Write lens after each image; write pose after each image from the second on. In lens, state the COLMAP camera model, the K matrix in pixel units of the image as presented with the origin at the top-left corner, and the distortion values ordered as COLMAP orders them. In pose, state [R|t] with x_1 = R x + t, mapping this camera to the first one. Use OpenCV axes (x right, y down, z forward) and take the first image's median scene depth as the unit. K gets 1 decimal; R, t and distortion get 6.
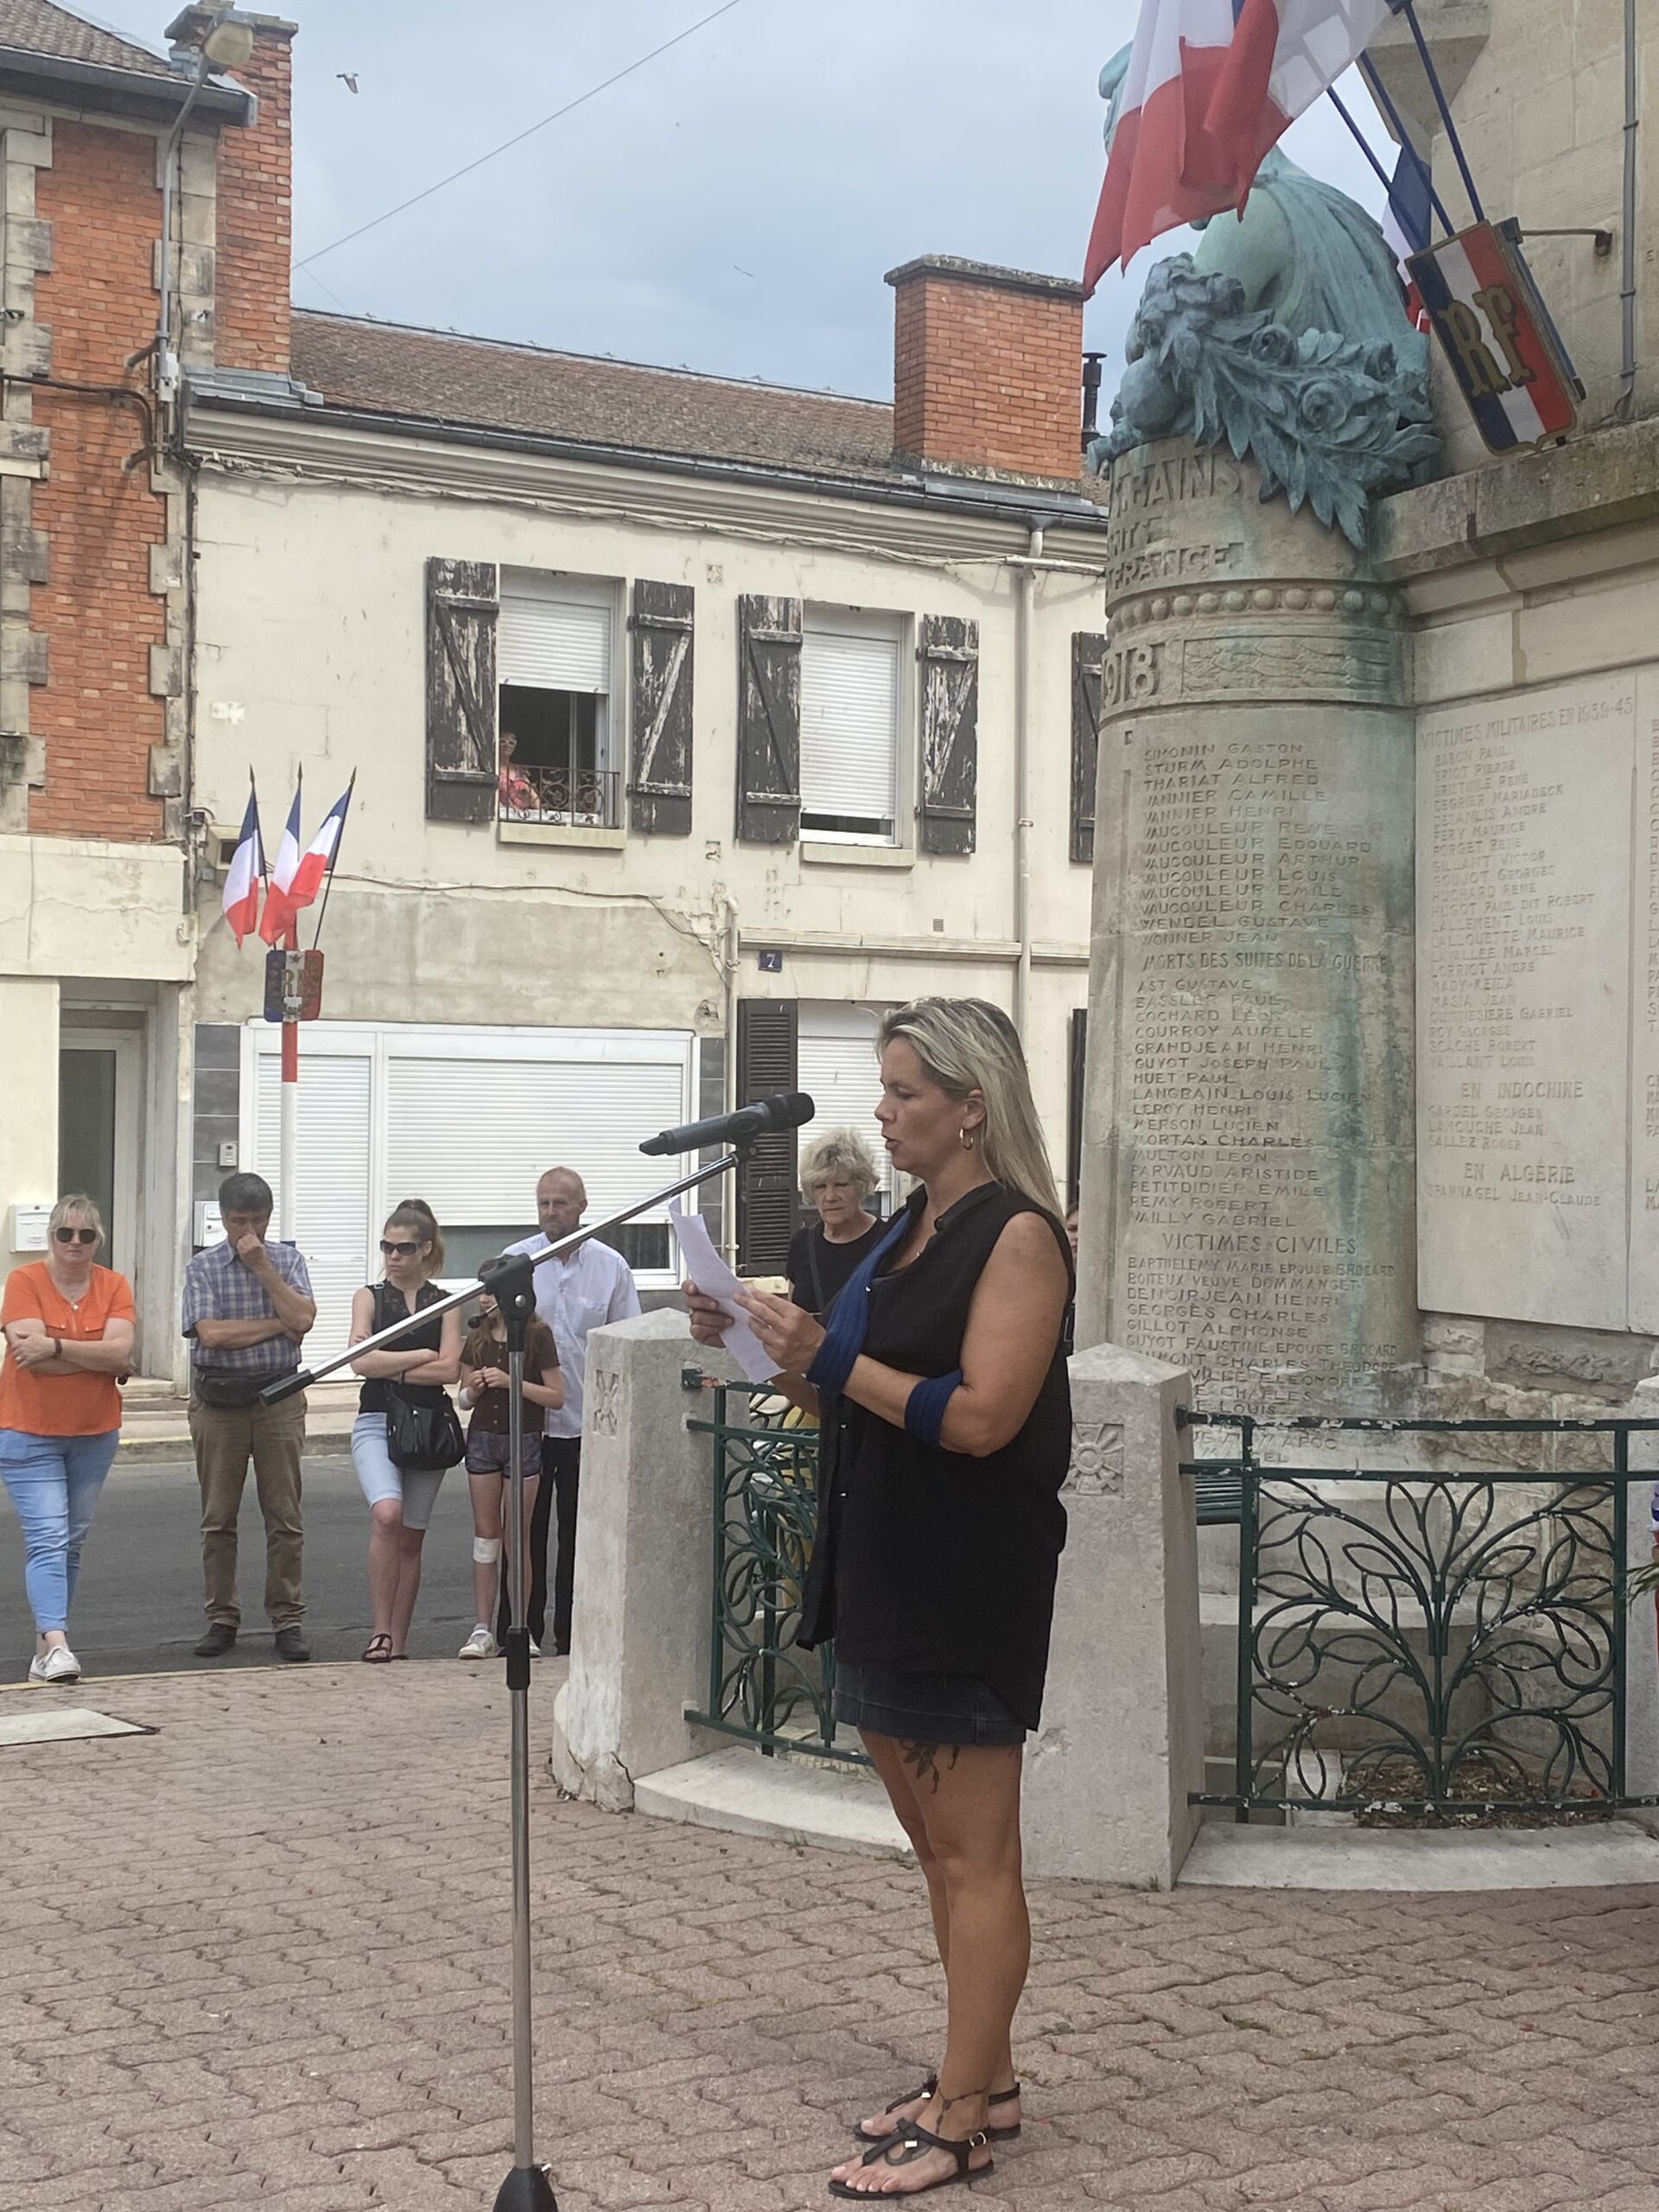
lens RADIAL K [[2947.2, 0, 828.8], [0, 2947.2, 1086.4], [0, 0, 1]] dist [0.128824, 0.000000]
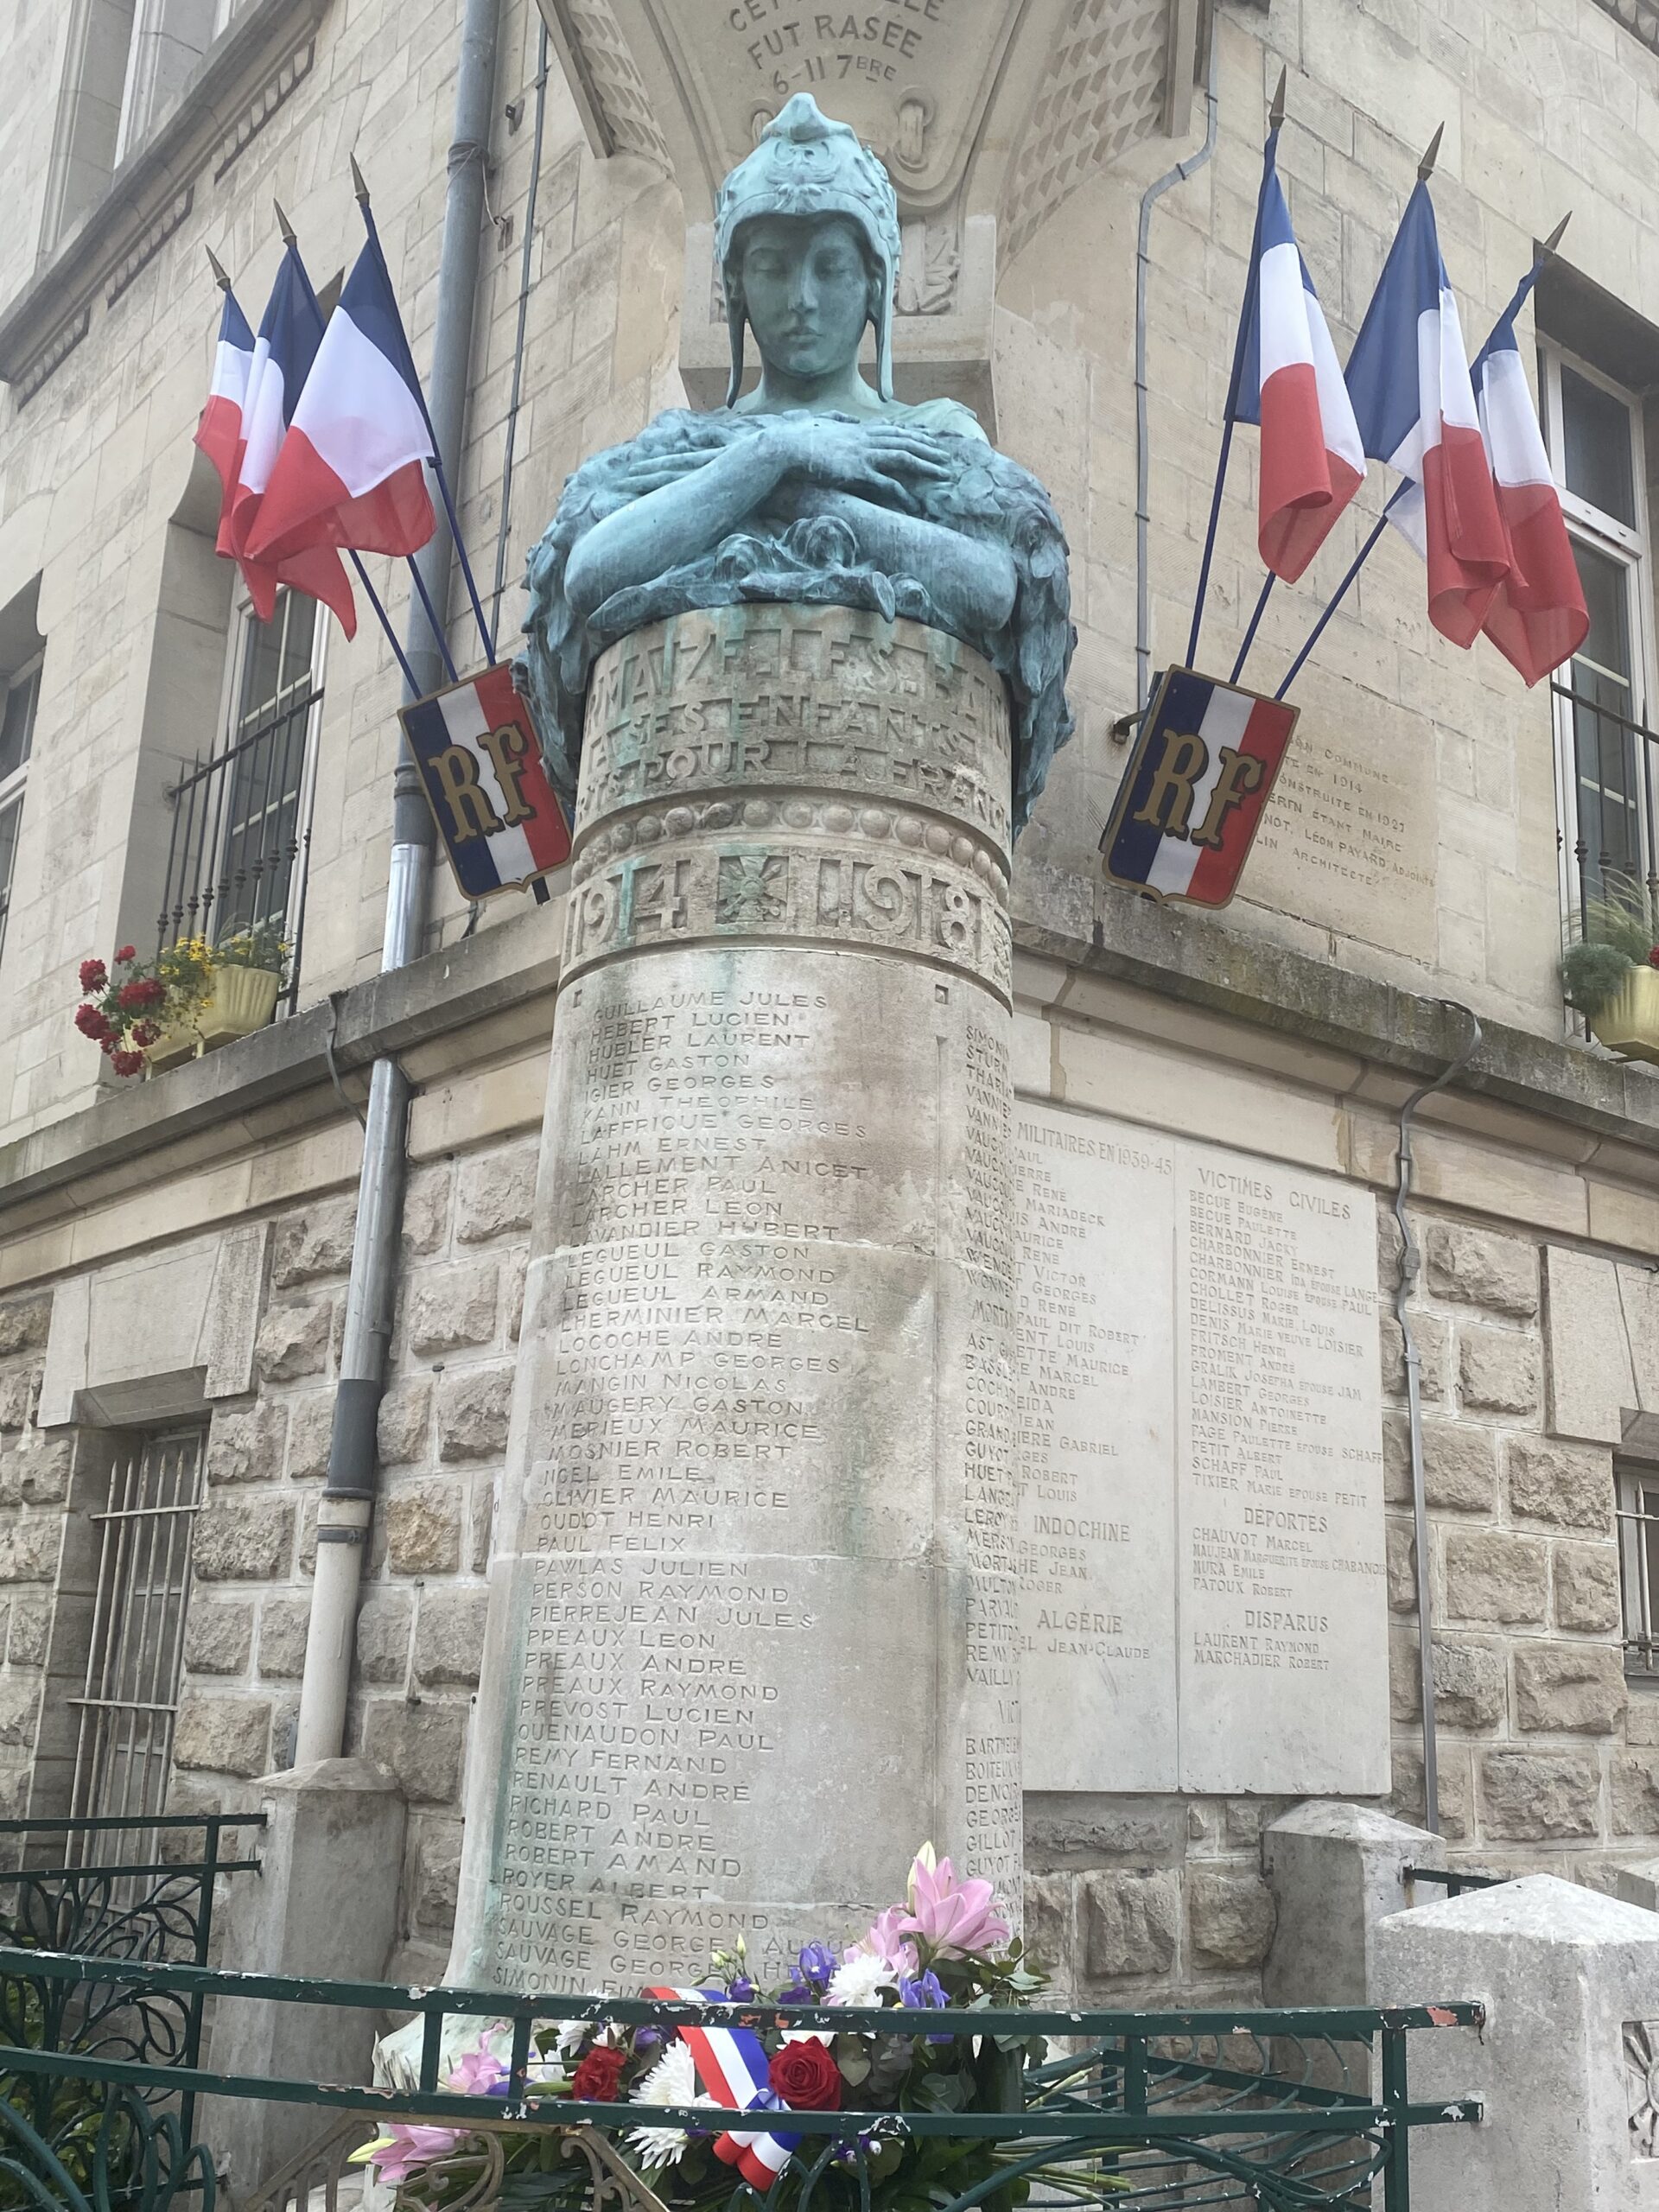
lens RADIAL K [[2190.6, 0, 834.2], [0, 2190.6, 1116.0], [0, 0, 1]] dist [0.110829, 0.000000]
pose [[-0.208127, 0.224276, 0.952042, -0.413712], [-0.053266, 0.969313, -0.239989, 0.043594], [-0.976650, -0.100660, -0.189794, 1.158785]]
